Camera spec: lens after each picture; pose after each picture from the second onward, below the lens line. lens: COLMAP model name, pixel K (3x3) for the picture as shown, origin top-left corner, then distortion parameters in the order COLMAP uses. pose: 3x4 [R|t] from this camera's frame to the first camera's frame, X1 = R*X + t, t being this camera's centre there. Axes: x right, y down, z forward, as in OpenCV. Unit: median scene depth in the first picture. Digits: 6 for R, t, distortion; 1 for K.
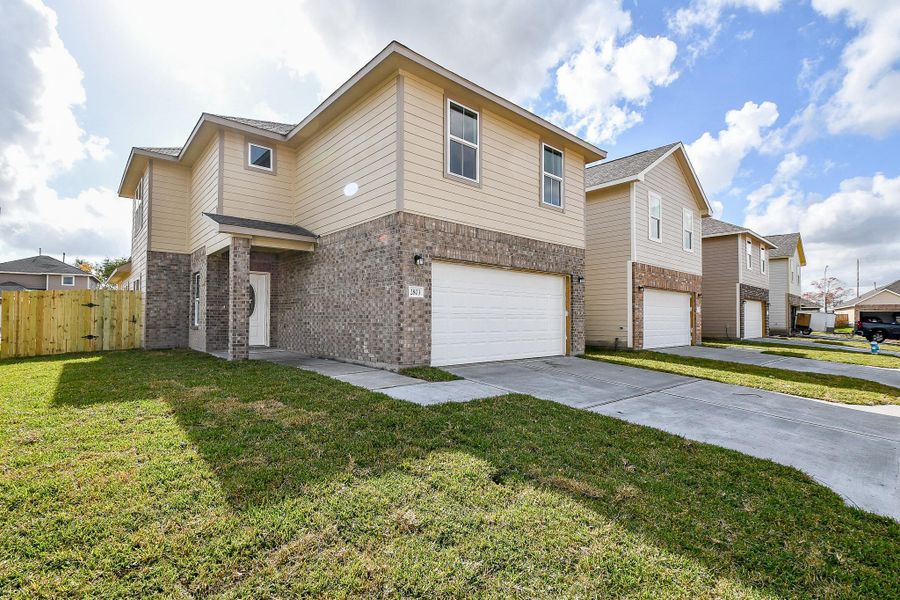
lens RADIAL K [[408.0, 0, 433.0], [0, 408.0, 313.6], [0, 0, 1]] dist [-0.068574, 0.023680]
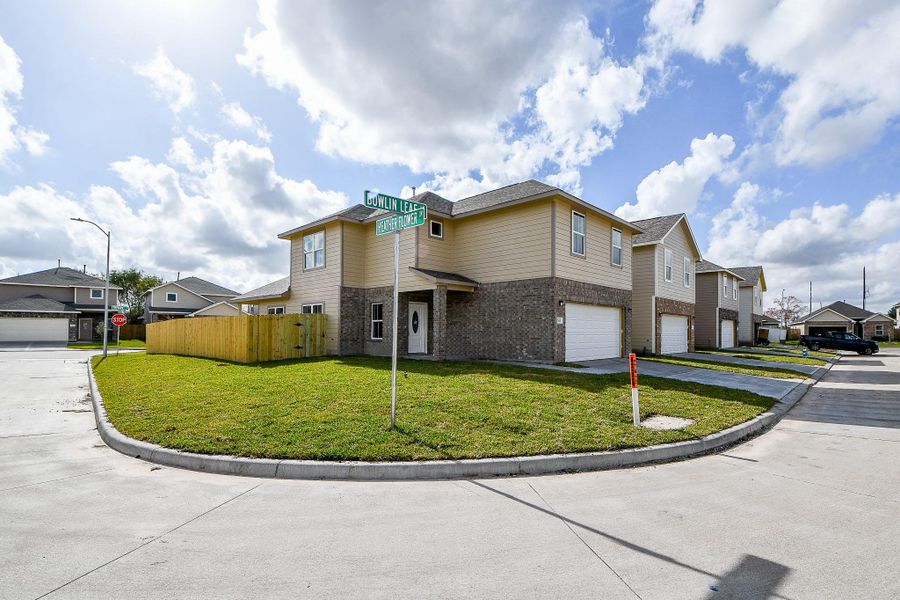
lens RADIAL K [[396.1, 0, 455.9], [0, 396.1, 305.7], [0, 0, 1]] dist [0.013363, -0.024269]
pose [[0.994829, 0.008267, 0.101227, -0.369107], [-0.003288, 0.998781, -0.049260, -0.016709], [-0.101511, 0.048672, 0.993643, -0.376568]]
